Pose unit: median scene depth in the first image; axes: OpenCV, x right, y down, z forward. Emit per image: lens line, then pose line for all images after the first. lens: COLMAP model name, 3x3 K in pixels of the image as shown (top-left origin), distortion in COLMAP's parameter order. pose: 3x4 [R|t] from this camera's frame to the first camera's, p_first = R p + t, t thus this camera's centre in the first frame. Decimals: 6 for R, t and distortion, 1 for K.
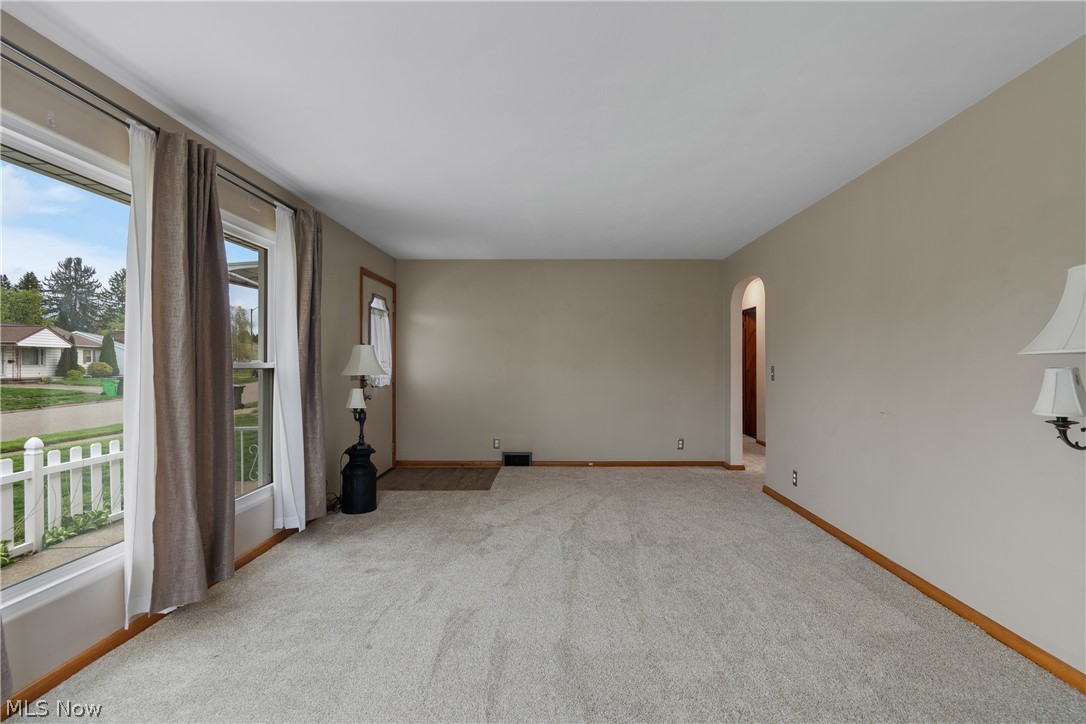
lens RADIAL K [[519.0, 0, 542.0], [0, 519.0, 362.0], [0, 0, 1]] dist [0.006072, -0.001488]
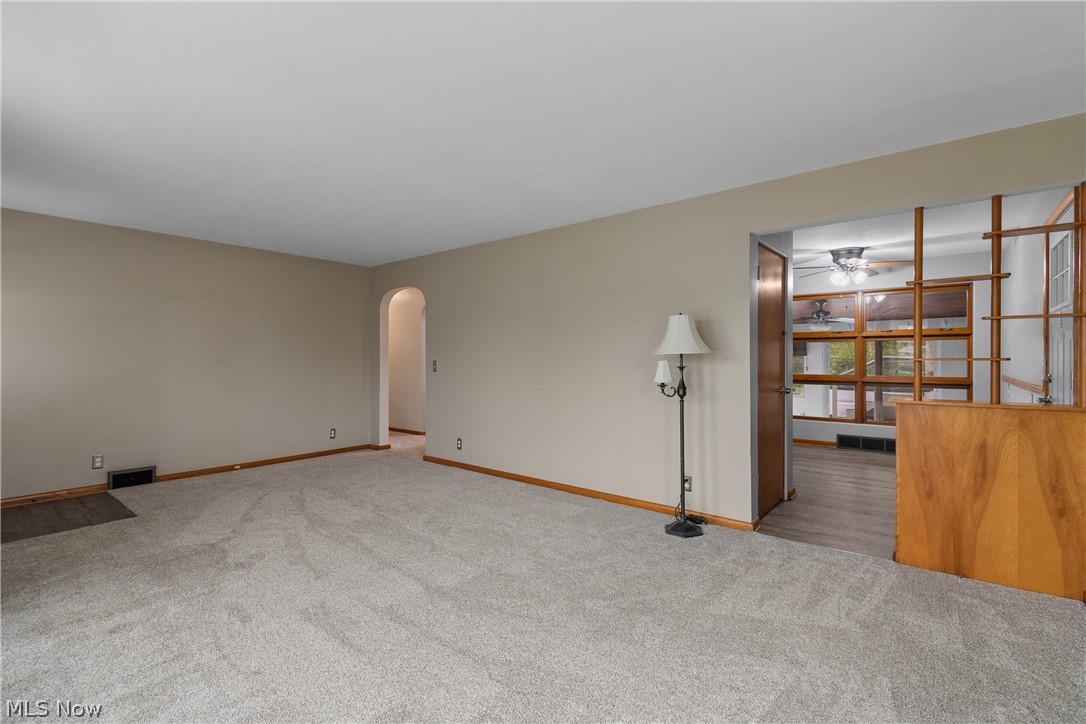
lens RADIAL K [[489.1, 0, 546.0], [0, 489.1, 359.7], [0, 0, 1]] dist [0.009778, -0.004363]
pose [[0.618344, -0.000490, 0.785908, -0.429811], [-0.003343, 0.999989, 0.003253, 0.001583], [-0.785901, -0.004639, 0.618335, 0.053065]]
